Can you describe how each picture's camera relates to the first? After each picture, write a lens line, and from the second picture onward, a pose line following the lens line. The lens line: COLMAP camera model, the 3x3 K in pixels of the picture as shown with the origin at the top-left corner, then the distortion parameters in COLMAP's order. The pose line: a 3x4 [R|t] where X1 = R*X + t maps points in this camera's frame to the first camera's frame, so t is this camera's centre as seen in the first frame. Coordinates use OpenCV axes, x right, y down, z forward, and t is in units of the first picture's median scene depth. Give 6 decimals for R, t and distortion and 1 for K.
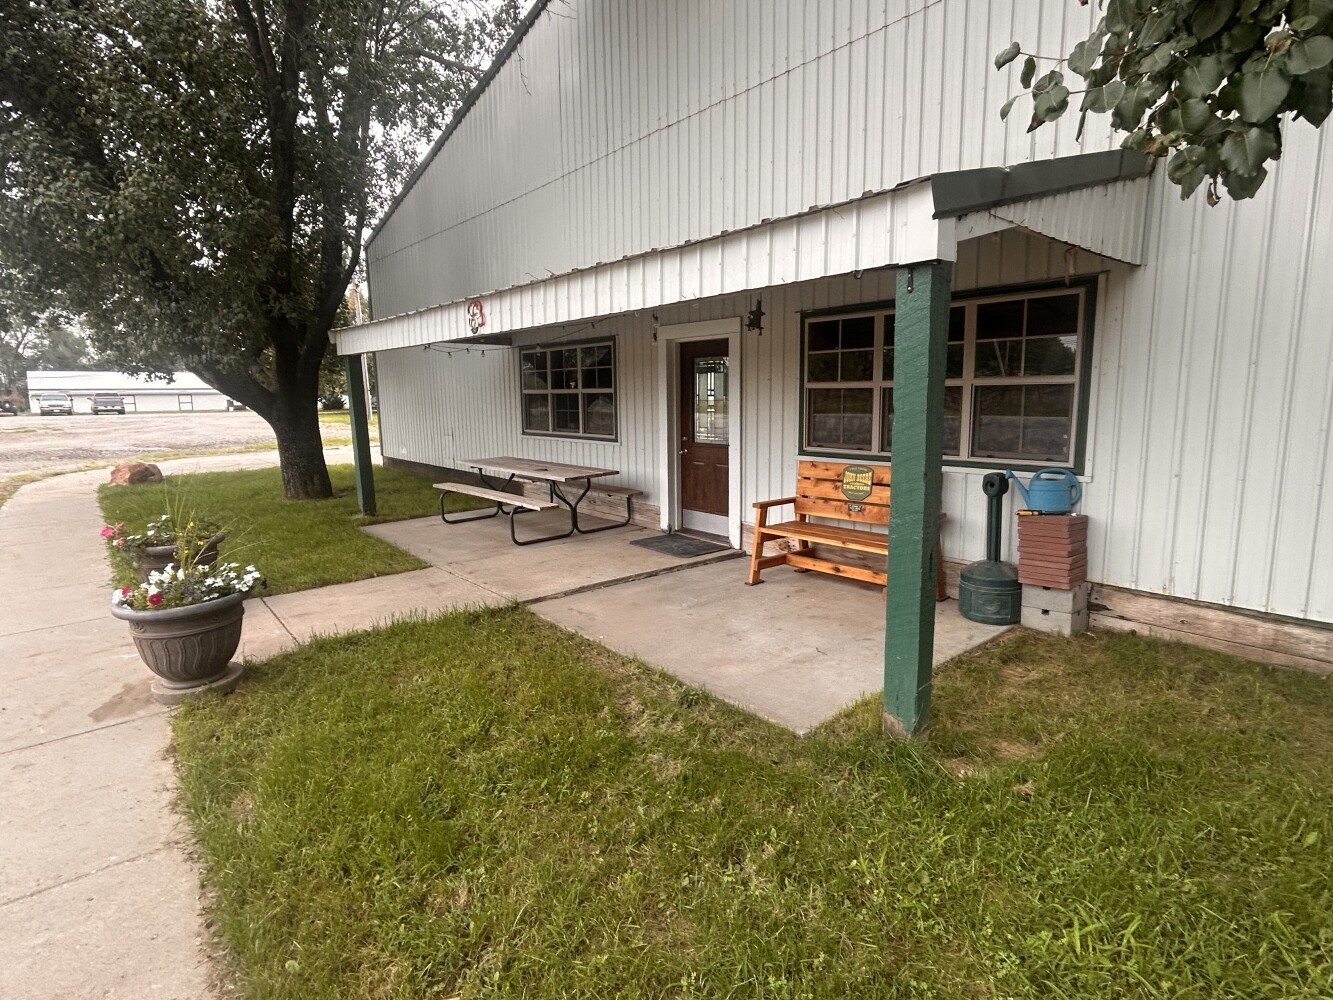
lens RADIAL K [[675.4, 0, 666.3], [0, 675.4, 497.9], [0, 0, 1]] dist [-0.000164, 0.000036]
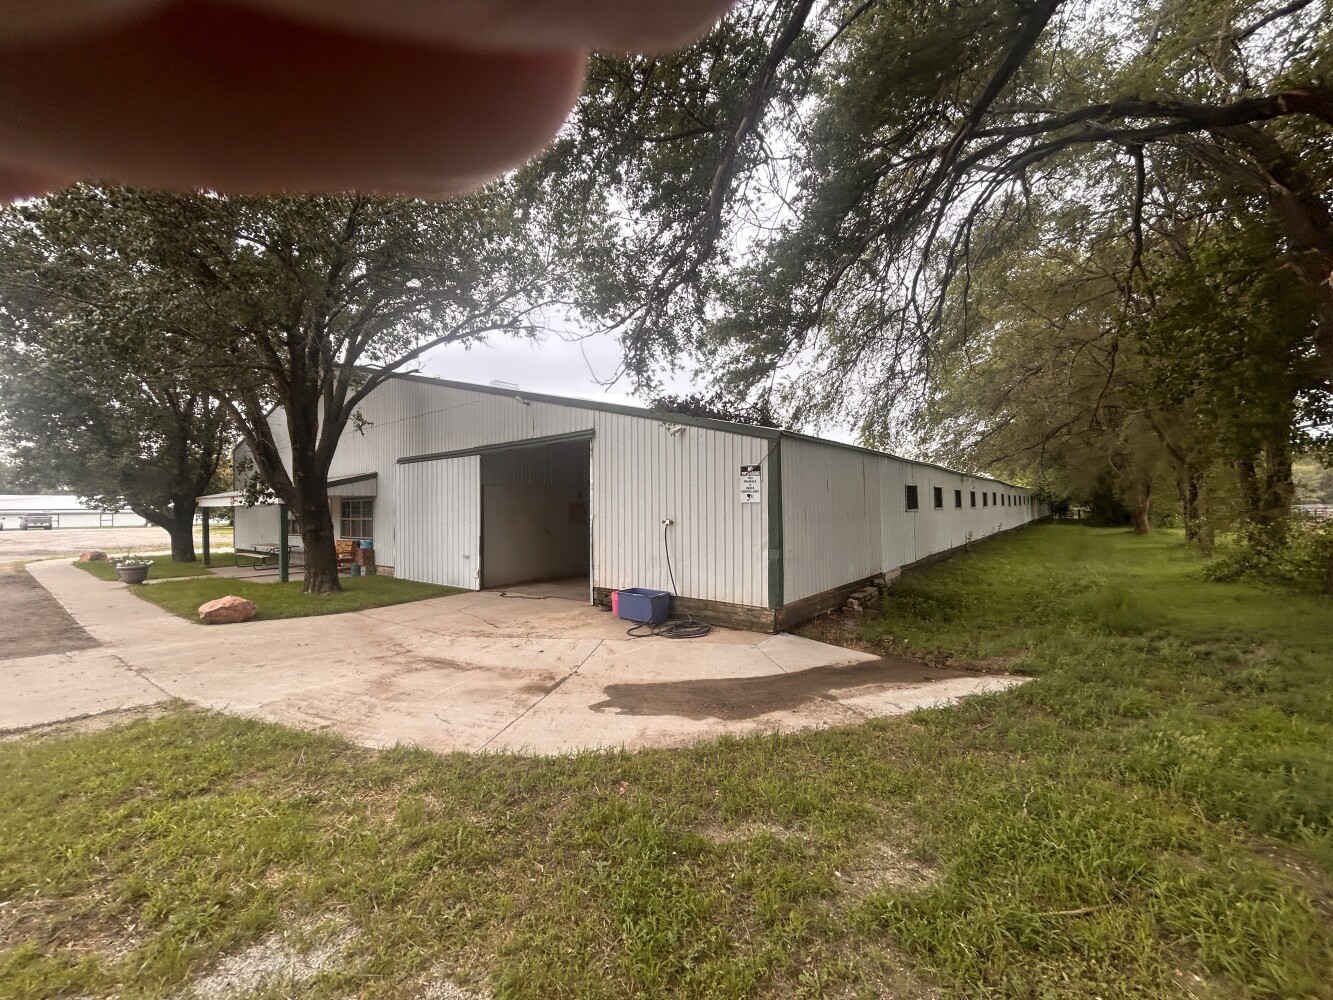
lens RADIAL K [[538.5, 0, 668.0], [0, 538.5, 504.1], [0, 0, 1]] dist [0.001346, 0.000481]
pose [[0.980699, 0.004137, 0.195482, 0.696998], [0.028287, 0.986256, -0.162783, 0.137775], [-0.193469, 0.165171, 0.967103, -1.085401]]
